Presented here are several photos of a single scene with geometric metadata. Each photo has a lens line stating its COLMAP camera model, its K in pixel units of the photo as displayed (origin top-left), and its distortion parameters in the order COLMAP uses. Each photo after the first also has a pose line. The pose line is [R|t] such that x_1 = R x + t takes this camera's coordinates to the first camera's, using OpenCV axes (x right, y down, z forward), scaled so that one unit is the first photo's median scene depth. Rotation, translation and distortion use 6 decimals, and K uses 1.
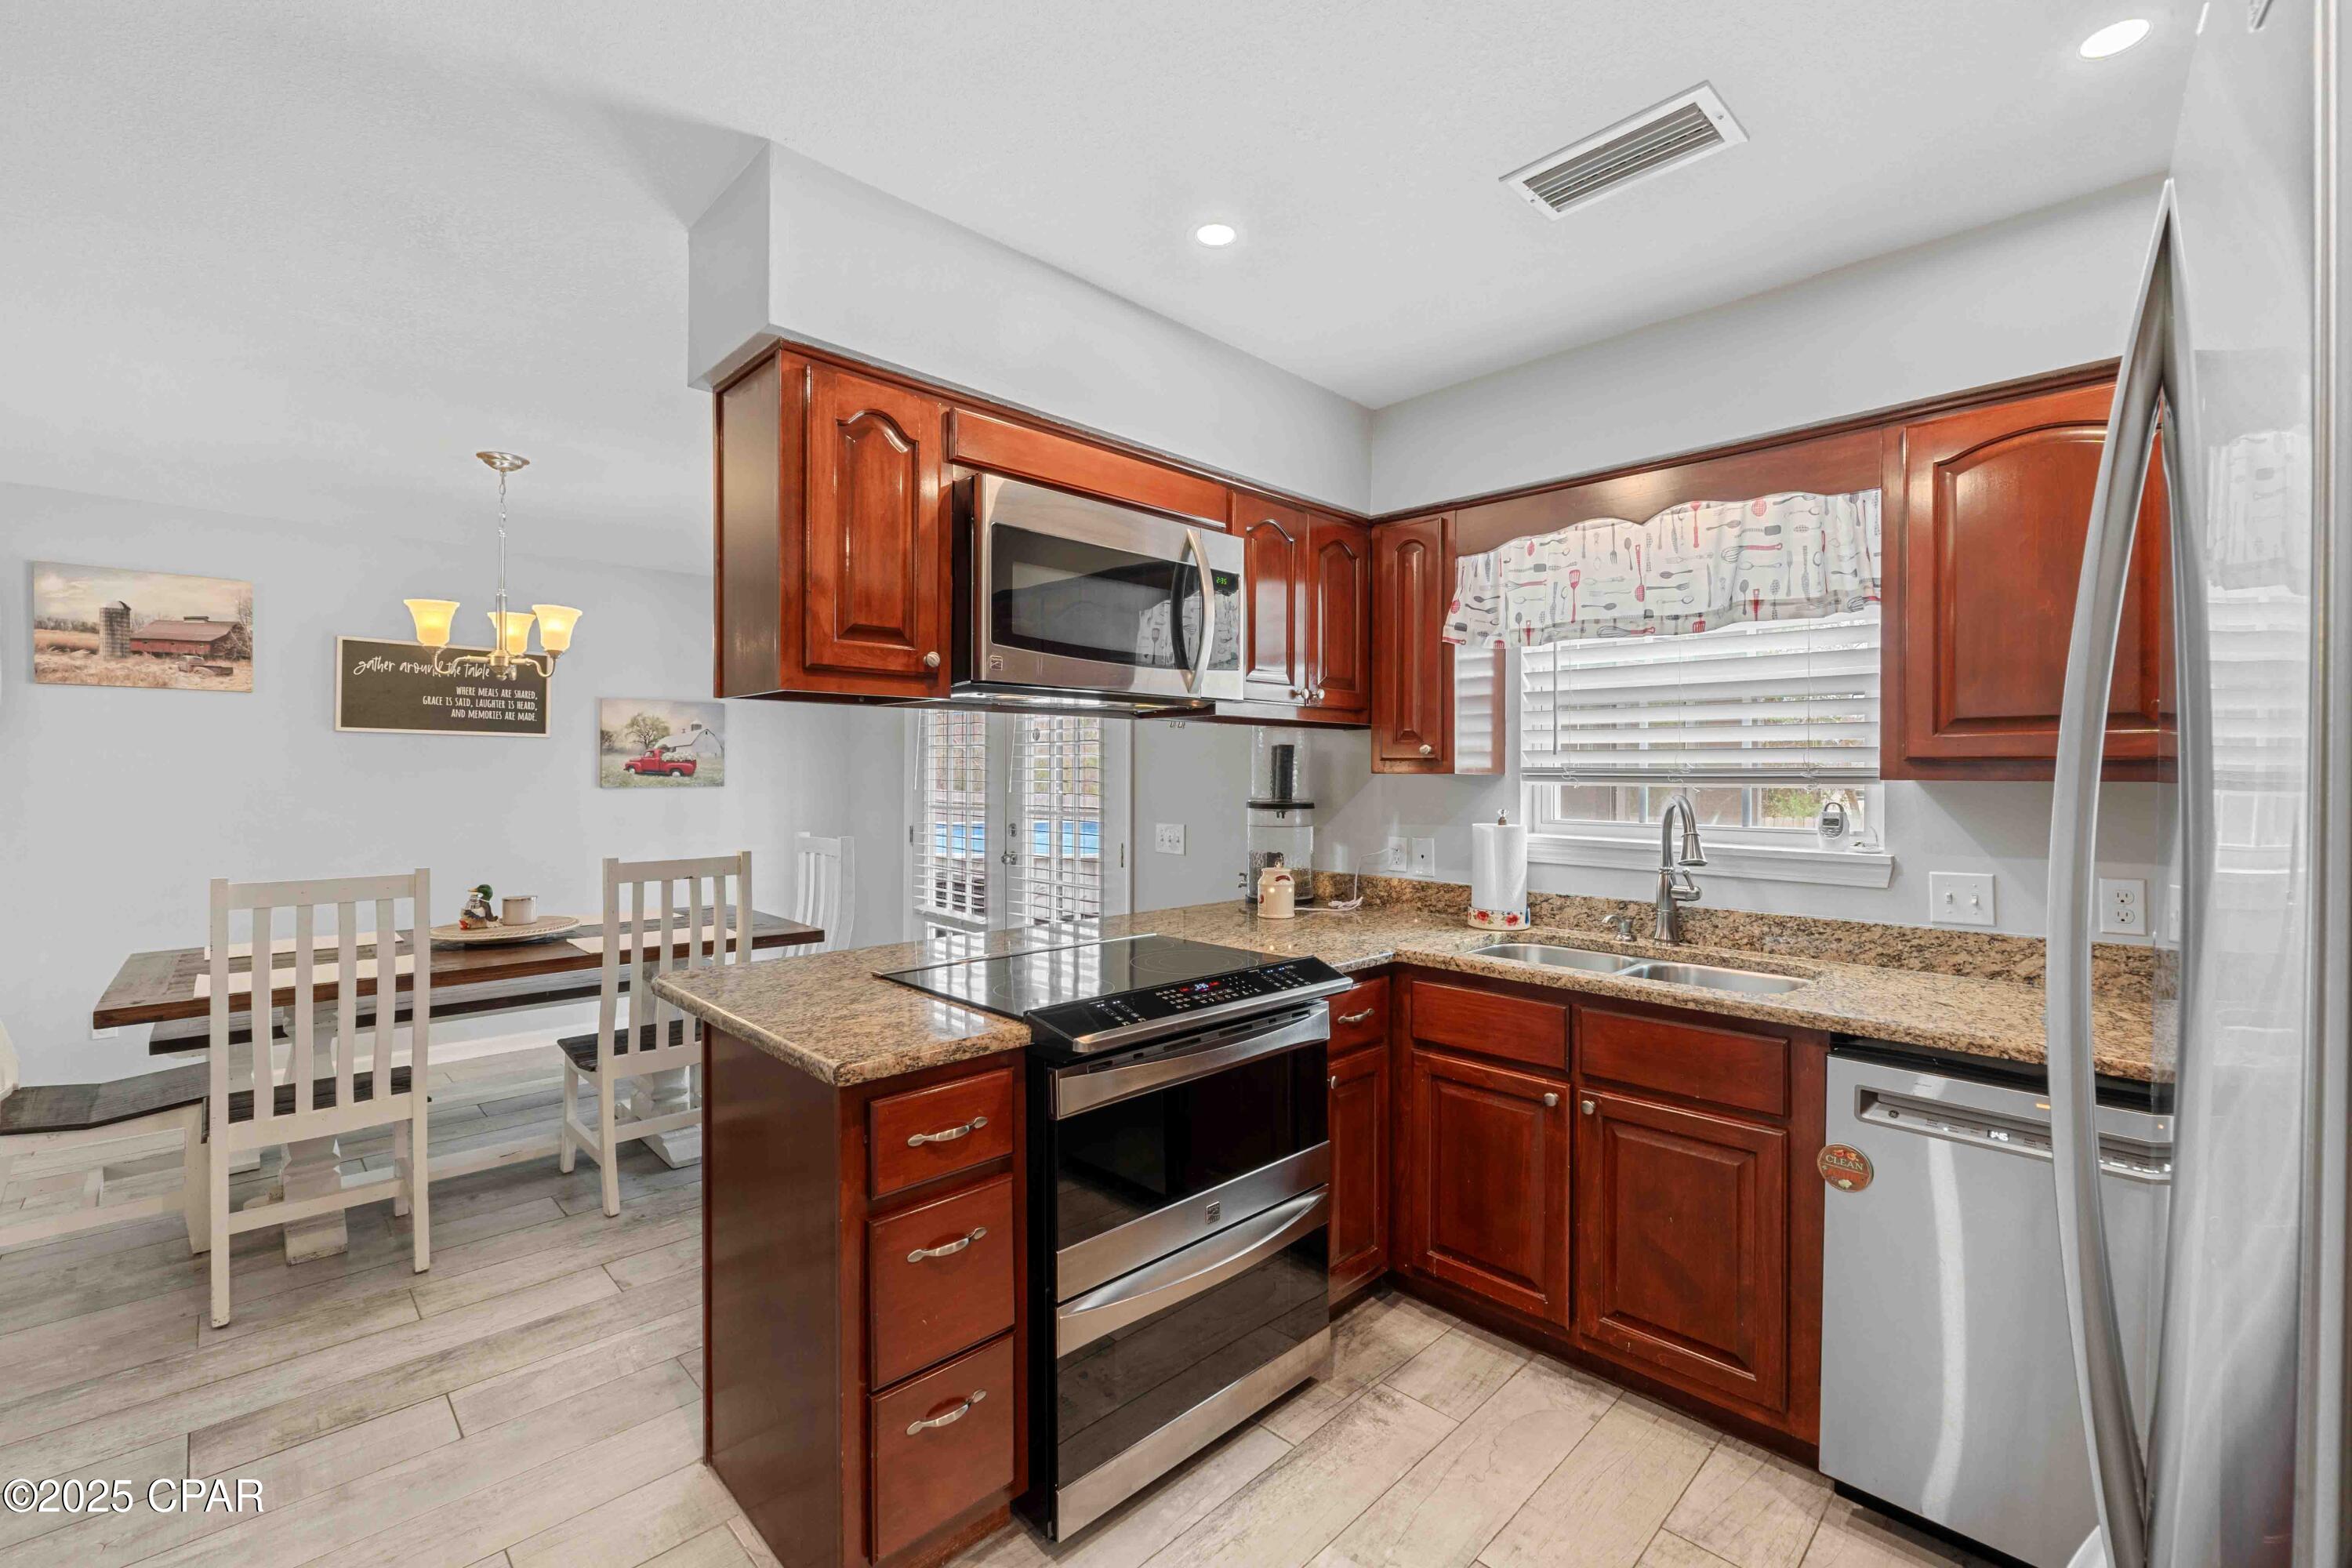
lens RADIAL K [[989.1, 0, 1177.4], [0, 989.1, 777.6], [0, 0, 1]] dist [-0.002656, -0.000115]
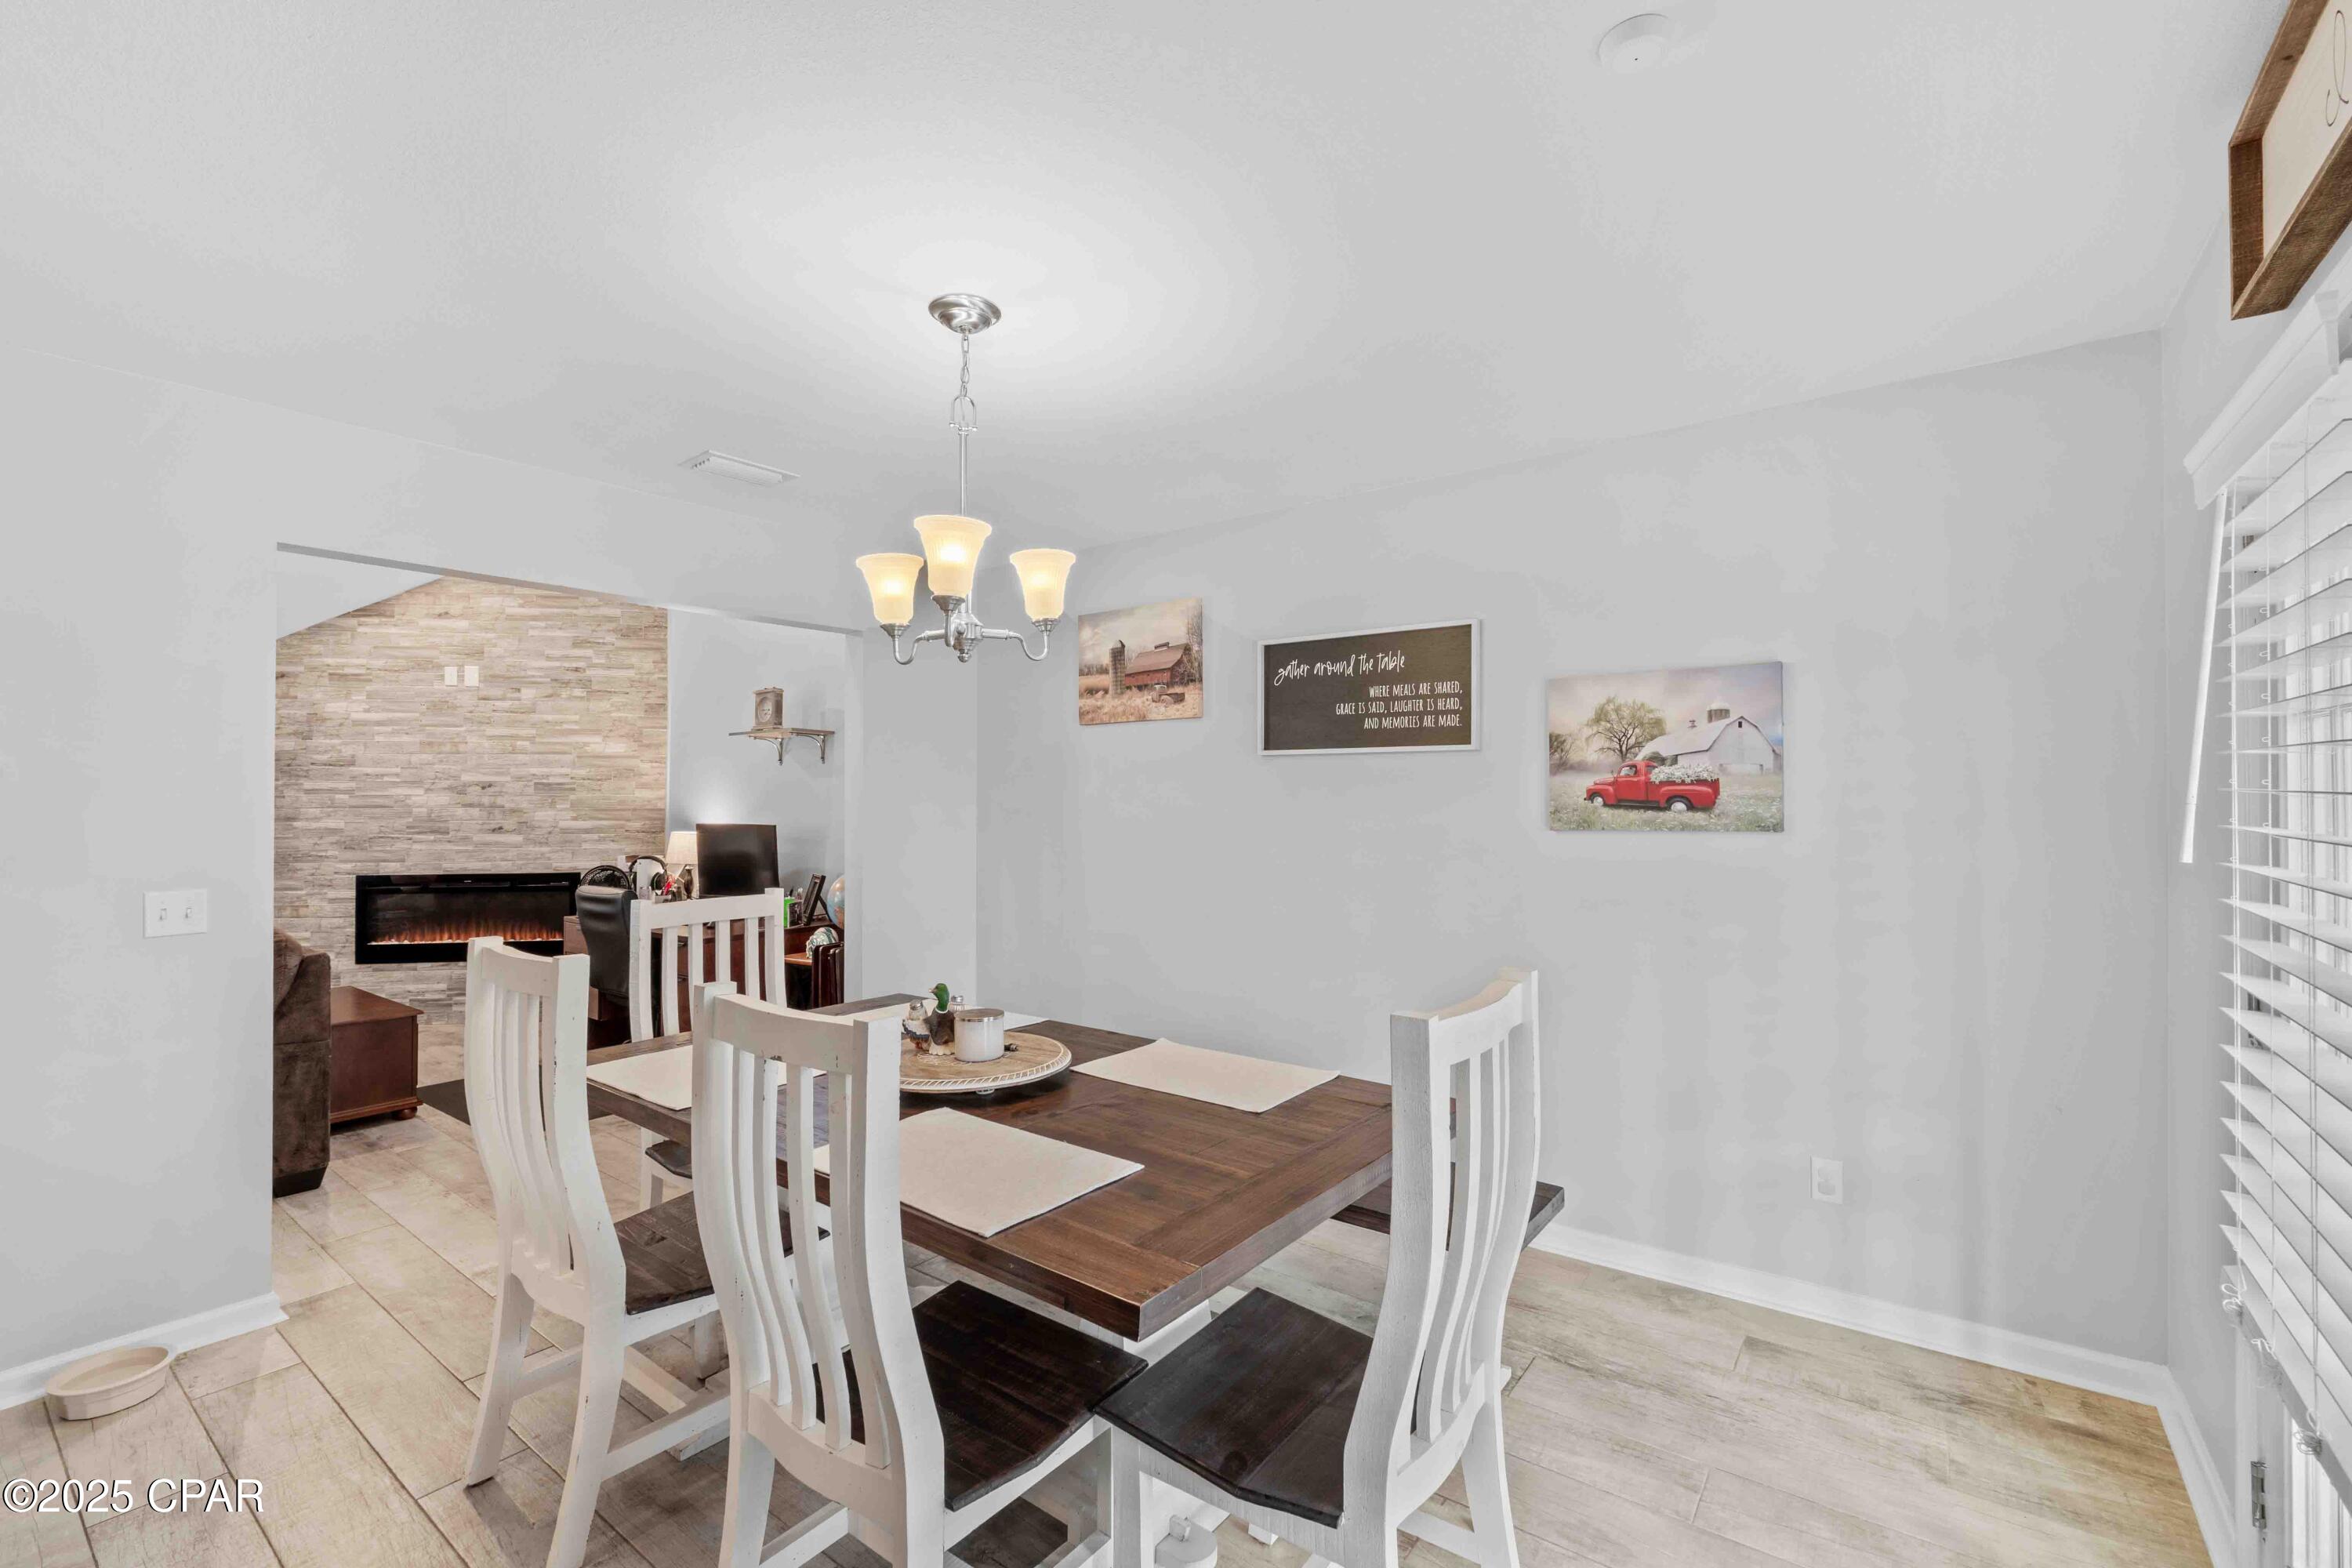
lens RADIAL K [[989.1, 0, 1181.9], [0, 989.1, 799.6], [0, 0, 1]] dist [-0.002656, -0.000115]
pose [[0.153206, -0.008457, -0.988158, -0.033442], [-0.004258, 0.999948, -0.009218, -0.001834], [0.988185, 0.005619, 0.153162, 0.791582]]
